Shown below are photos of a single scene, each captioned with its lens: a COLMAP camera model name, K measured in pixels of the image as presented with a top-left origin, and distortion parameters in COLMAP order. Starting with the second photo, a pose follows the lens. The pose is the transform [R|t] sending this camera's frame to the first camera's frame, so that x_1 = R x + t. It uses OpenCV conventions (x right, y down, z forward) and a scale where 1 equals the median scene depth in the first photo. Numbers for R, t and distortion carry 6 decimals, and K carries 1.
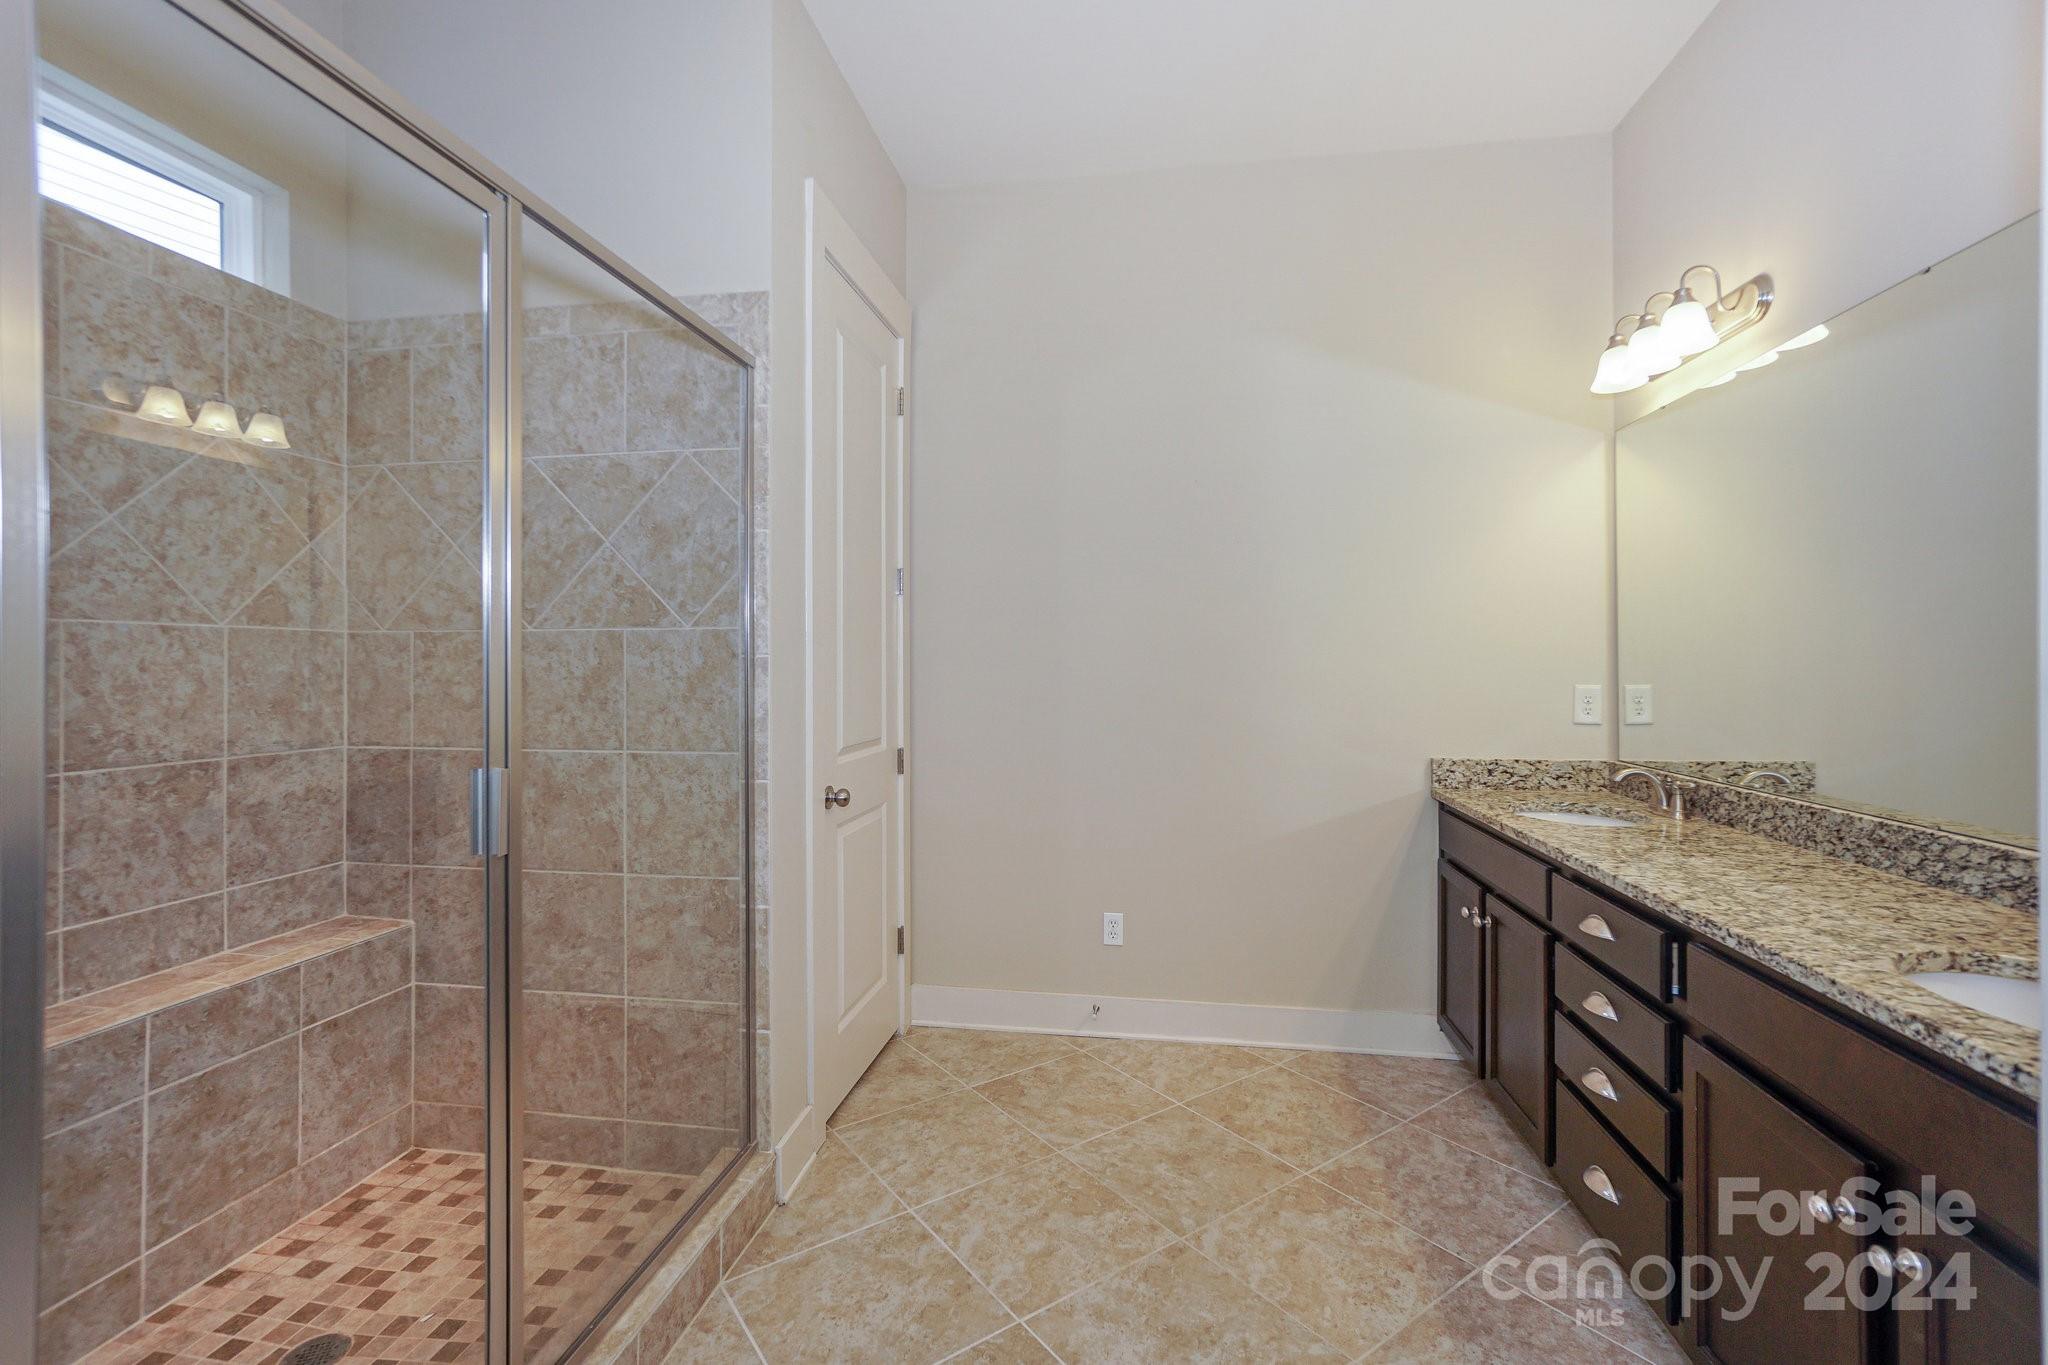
lens RADIAL K [[898.9, 0, 977.1], [0, 898.9, 653.8], [0, 0, 1]] dist [-0.006297, 0.006674]
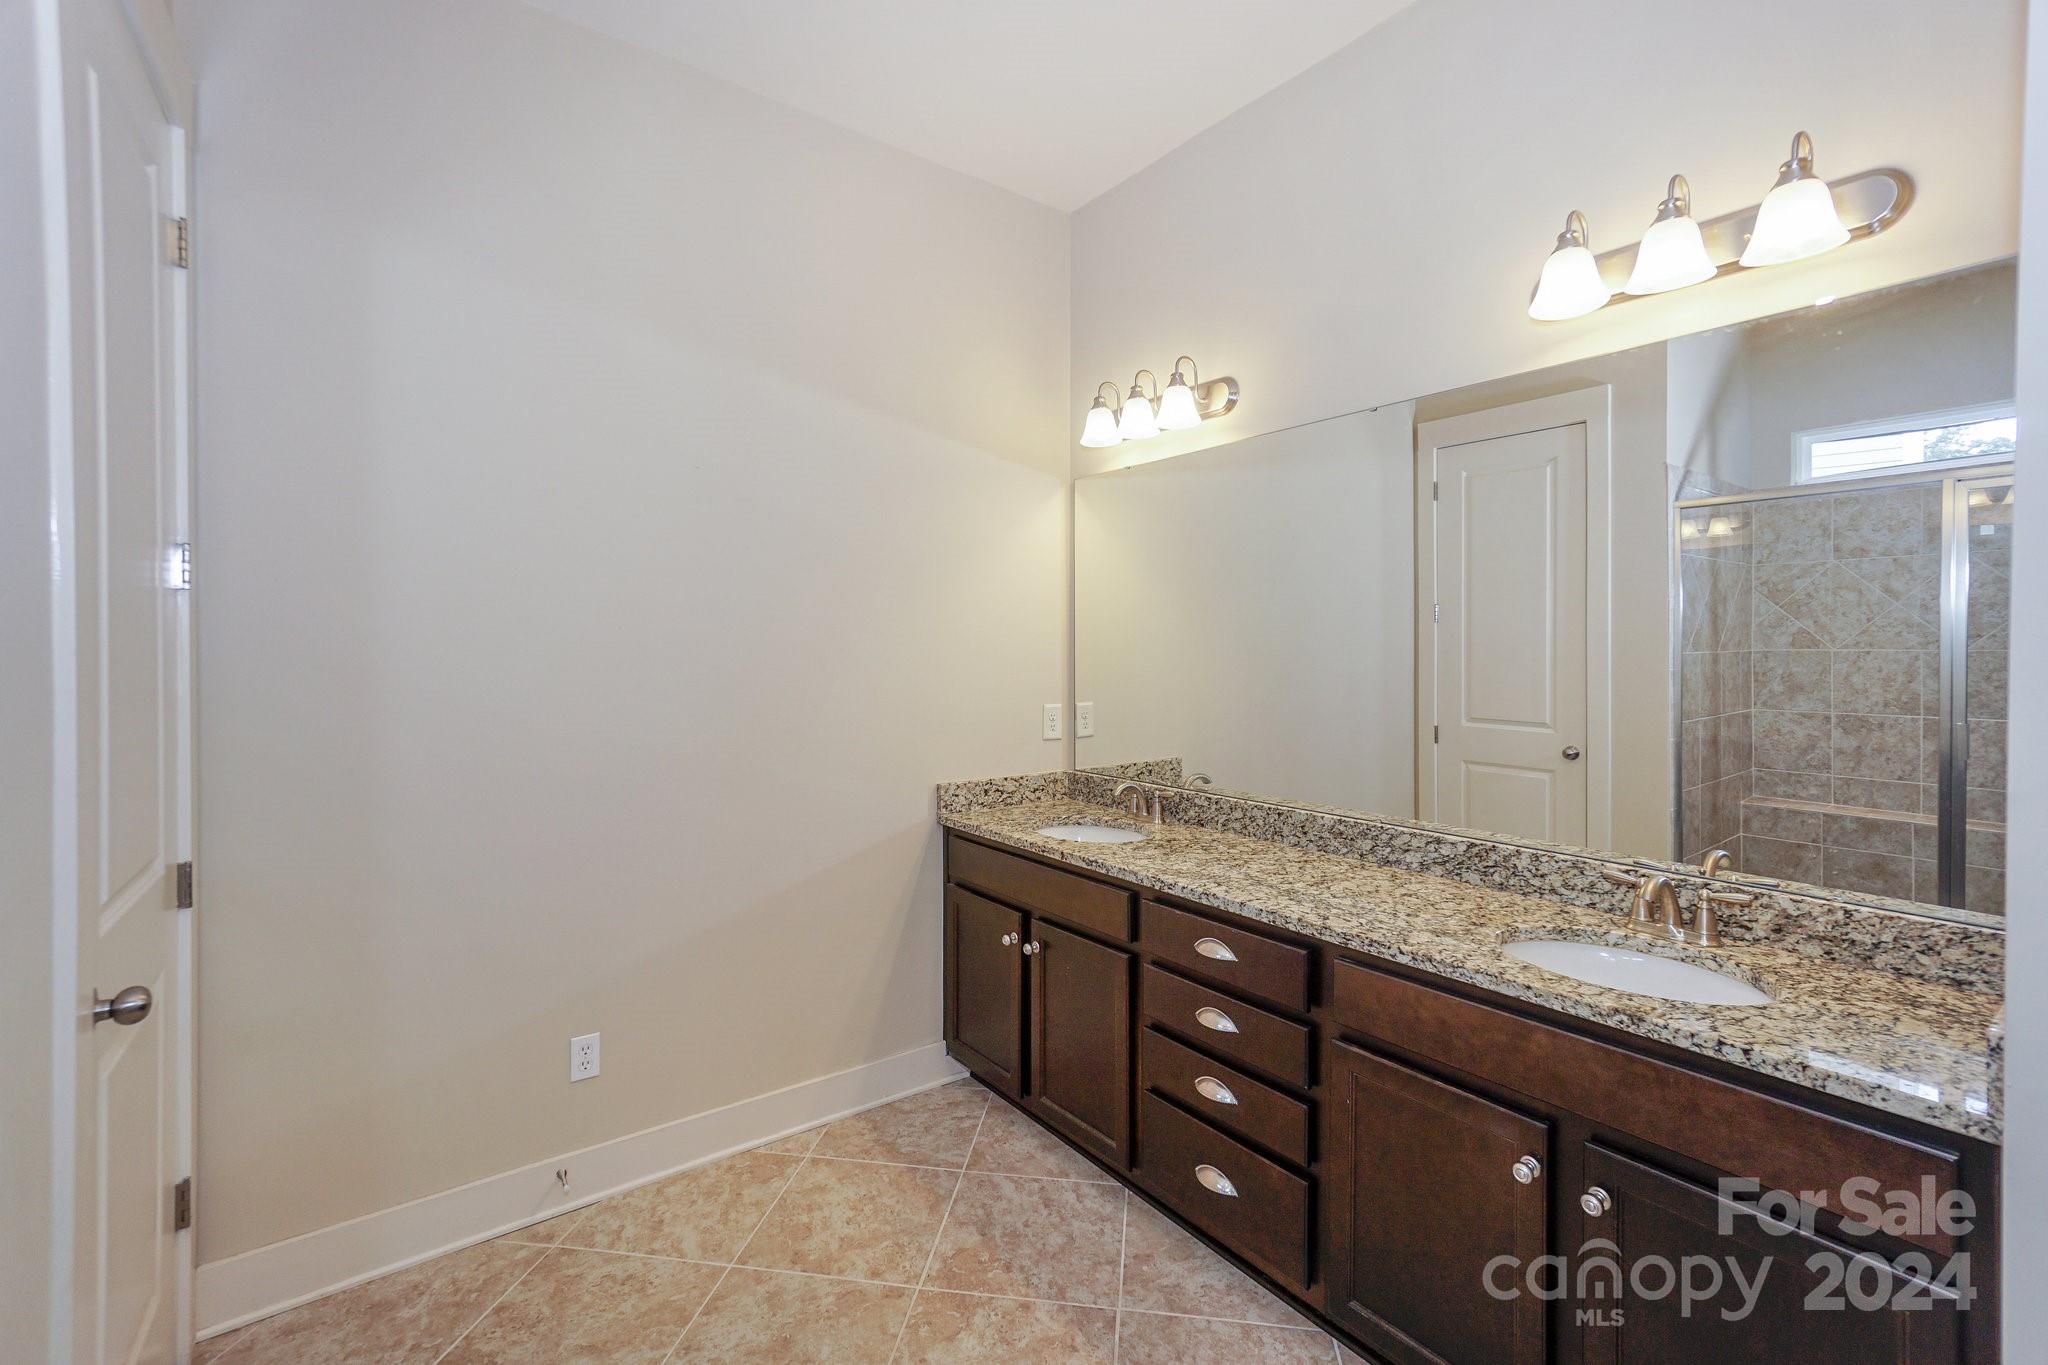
lens RADIAL K [[898.9, 0, 1022.3], [0, 898.9, 653.7], [0, 0, 1]] dist [-0.006297, 0.006674]
pose [[0.674827, -0.003702, 0.737967, -0.223931], [-0.006588, 0.999917, 0.011041, -0.053625], [-0.737947, -0.012313, 0.674746, 0.363576]]
